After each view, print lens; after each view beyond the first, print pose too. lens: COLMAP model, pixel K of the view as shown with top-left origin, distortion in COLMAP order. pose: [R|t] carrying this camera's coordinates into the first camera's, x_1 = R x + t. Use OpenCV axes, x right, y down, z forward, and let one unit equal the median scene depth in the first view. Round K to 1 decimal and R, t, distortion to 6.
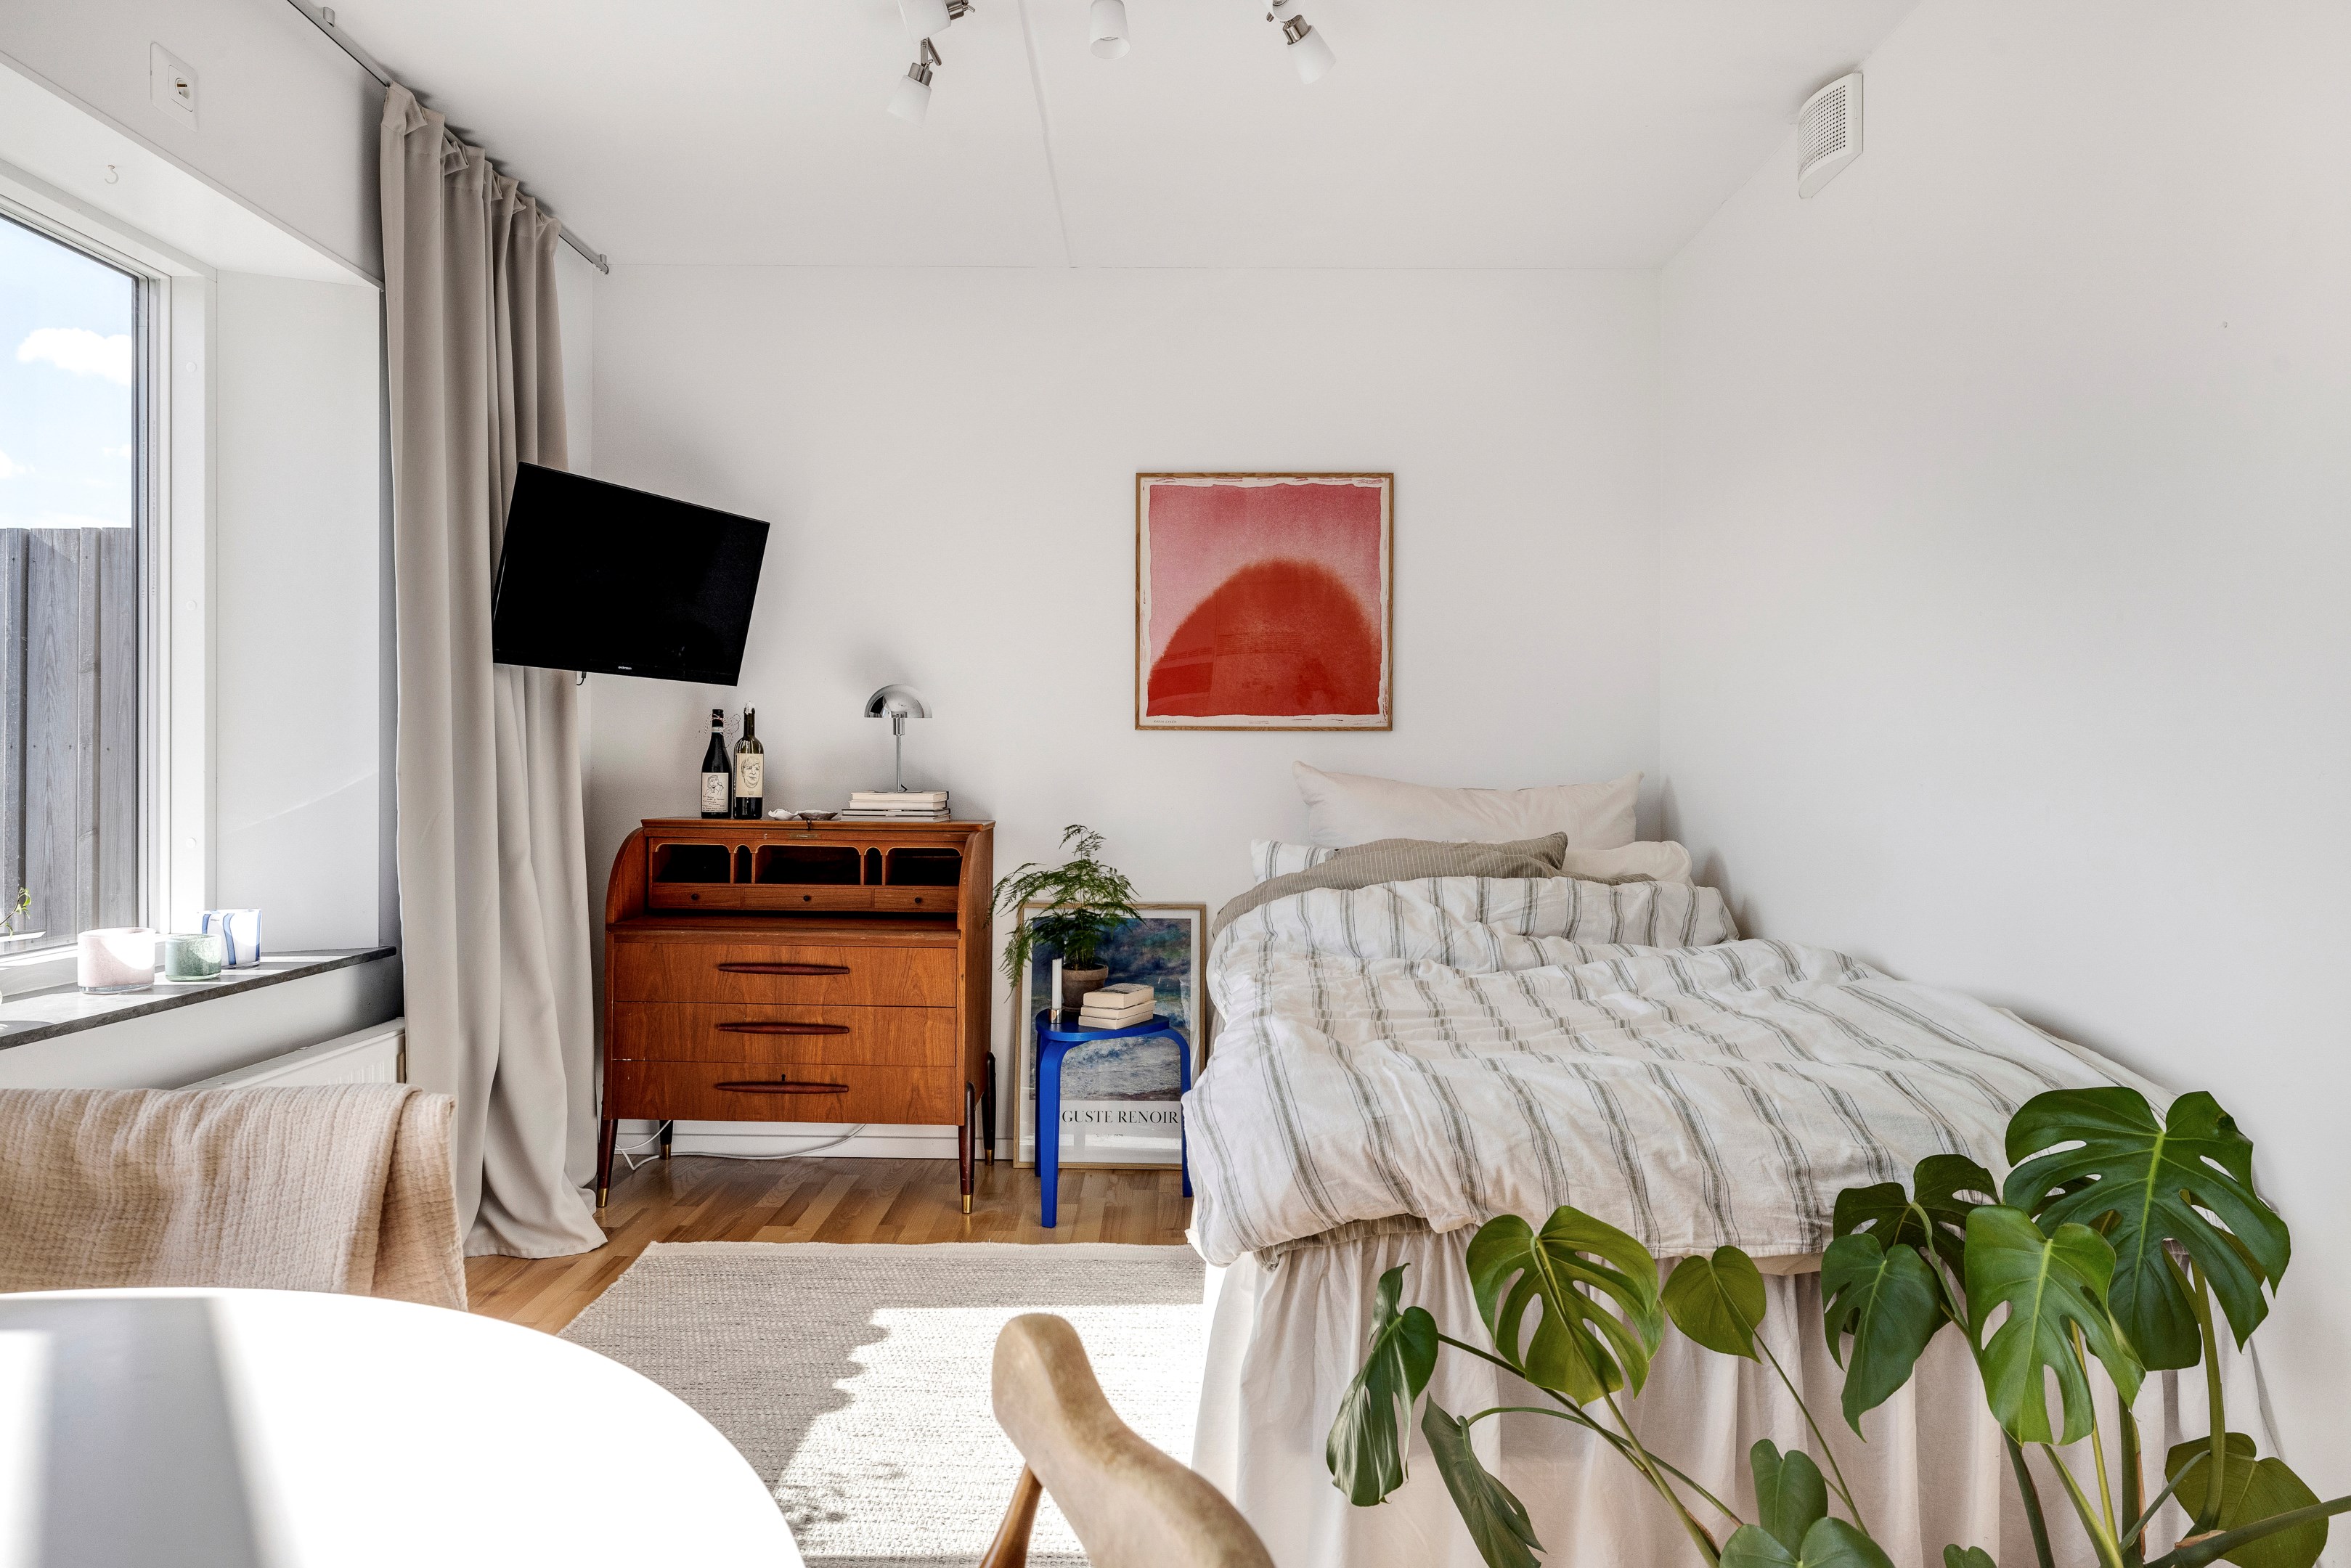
lens RADIAL K [[1324.2, 0, 1176.2], [0, 1324.2, 771.9], [0, 0, 1]] dist [0.001201, 0.000359]
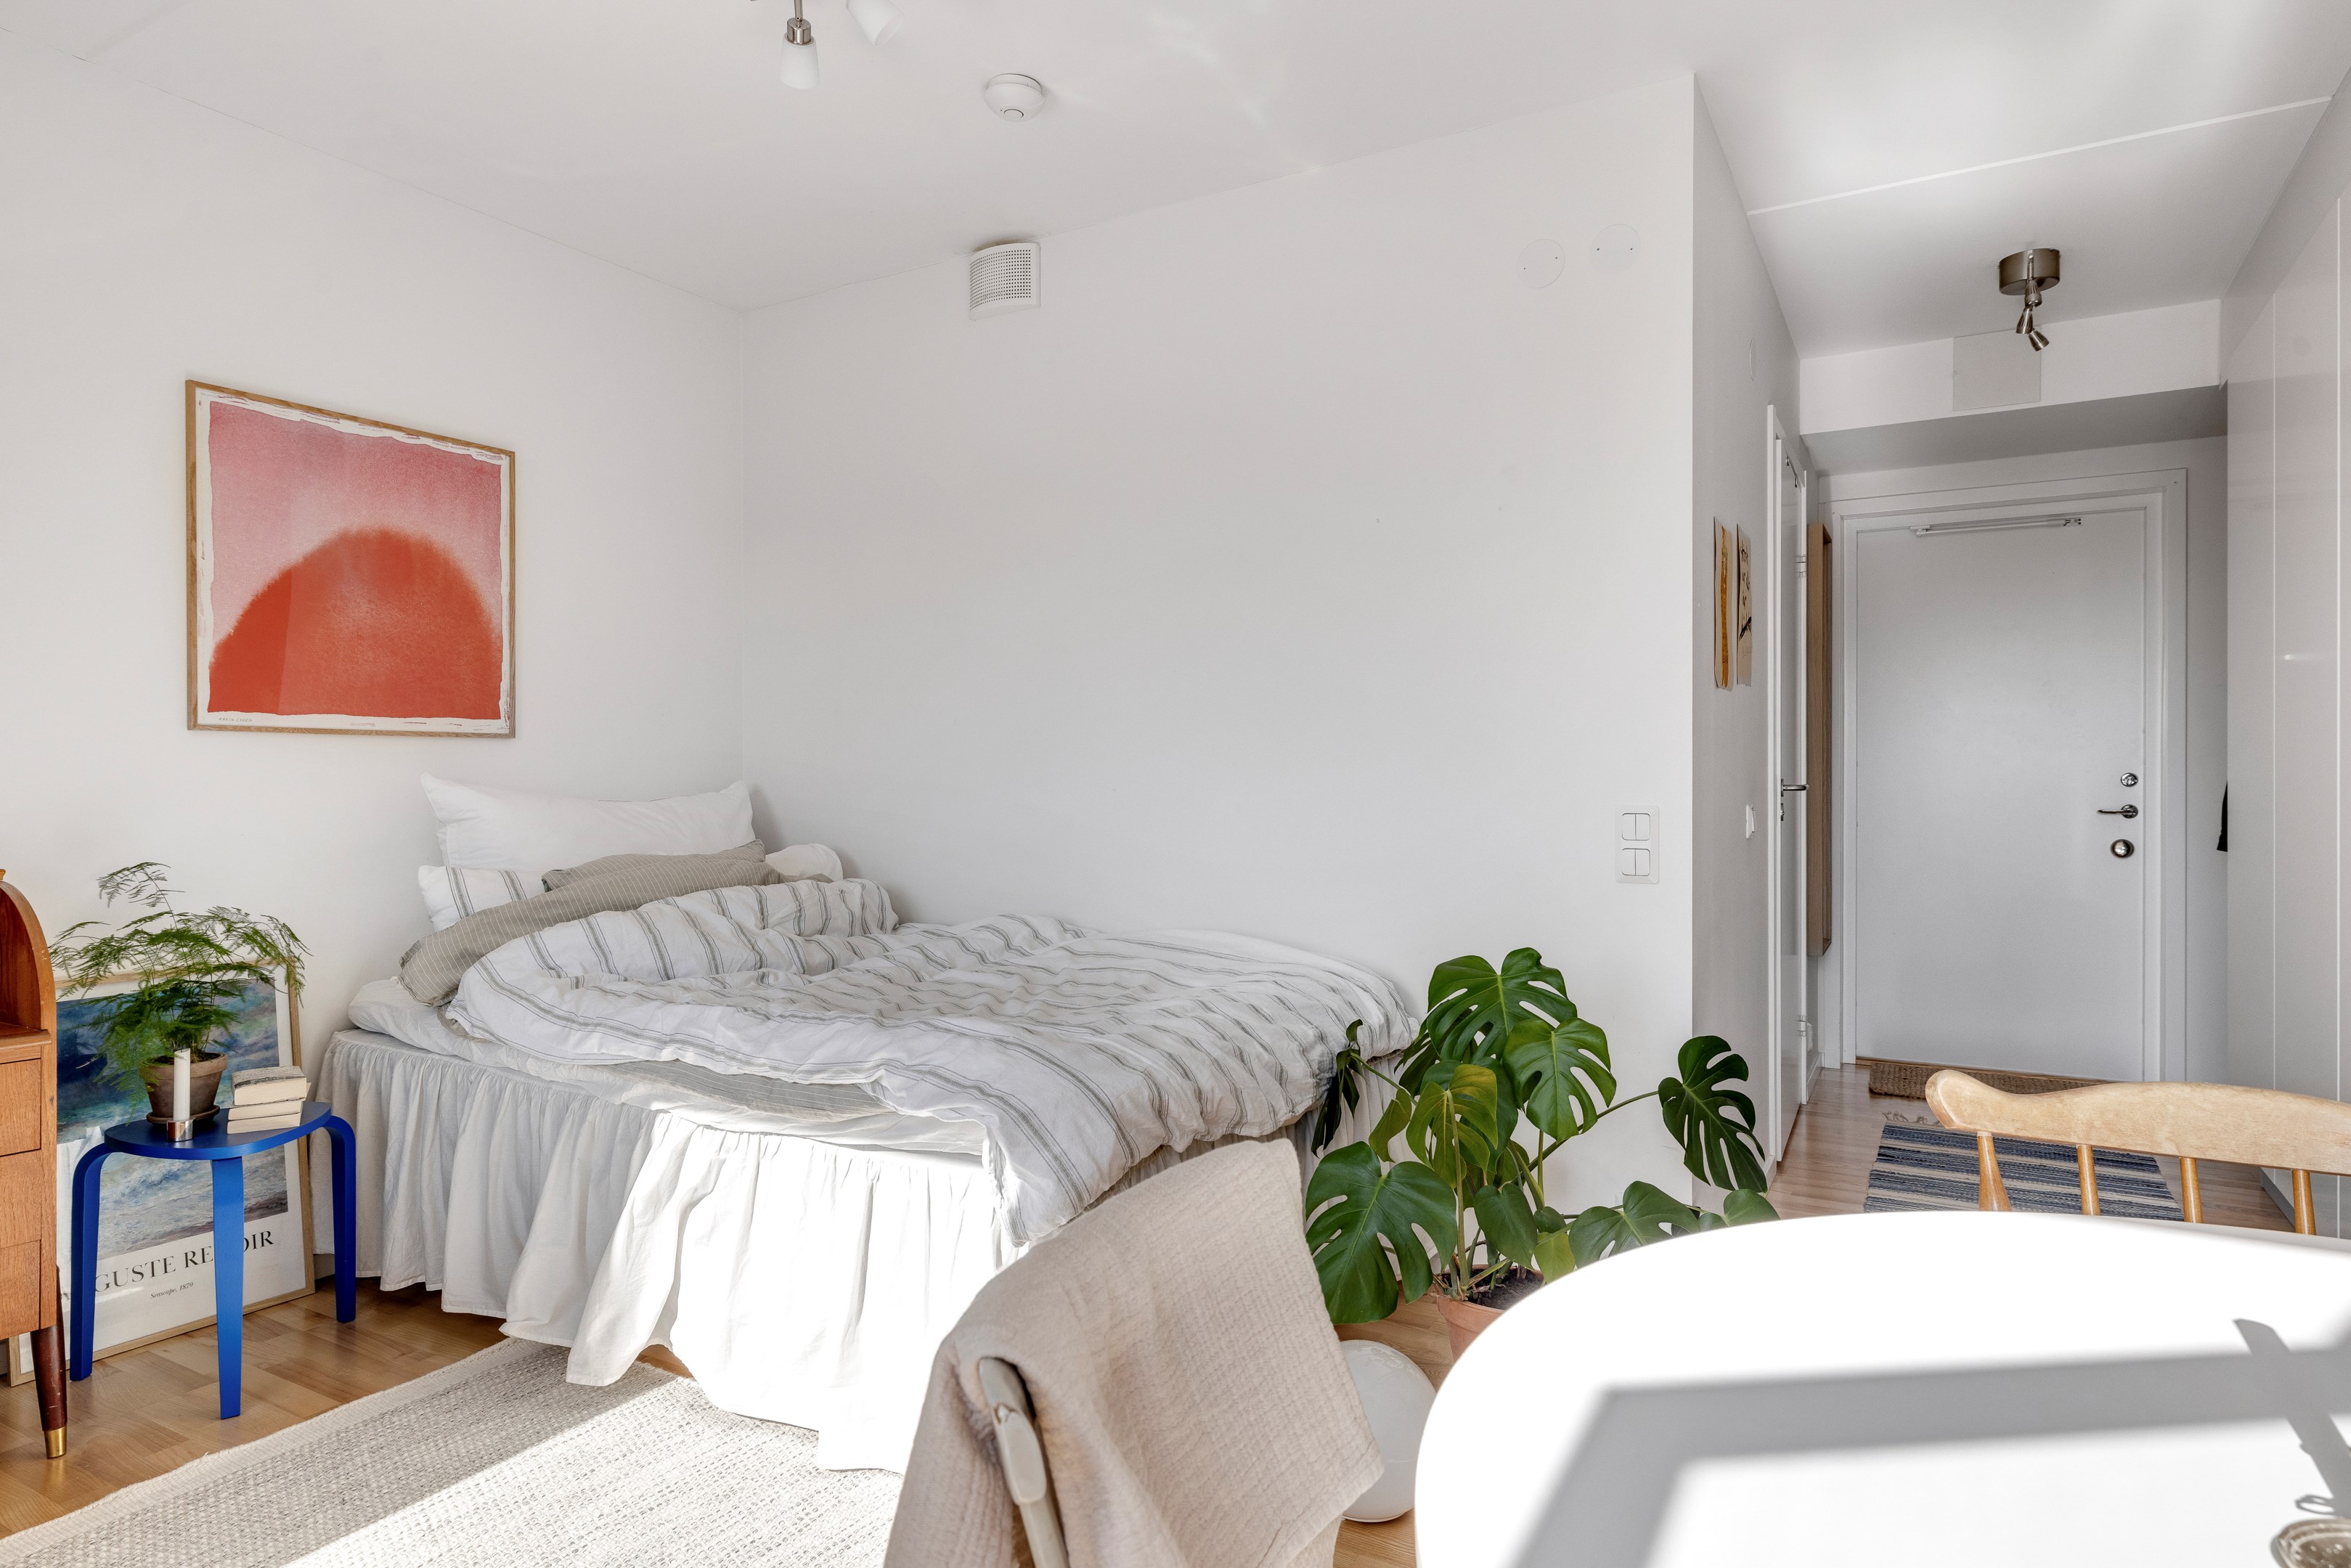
lens RADIAL K [[1301.1, 0, 1176.7], [0, 1301.1, 780.1], [0, 0, 1]] dist [0.000317, -0.000131]
pose [[0.518058, -0.005918, 0.855325, -0.363731], [0.006575, 0.999974, 0.002936, -0.002241], [-0.855320, 0.004103, 0.518084, 0.158376]]
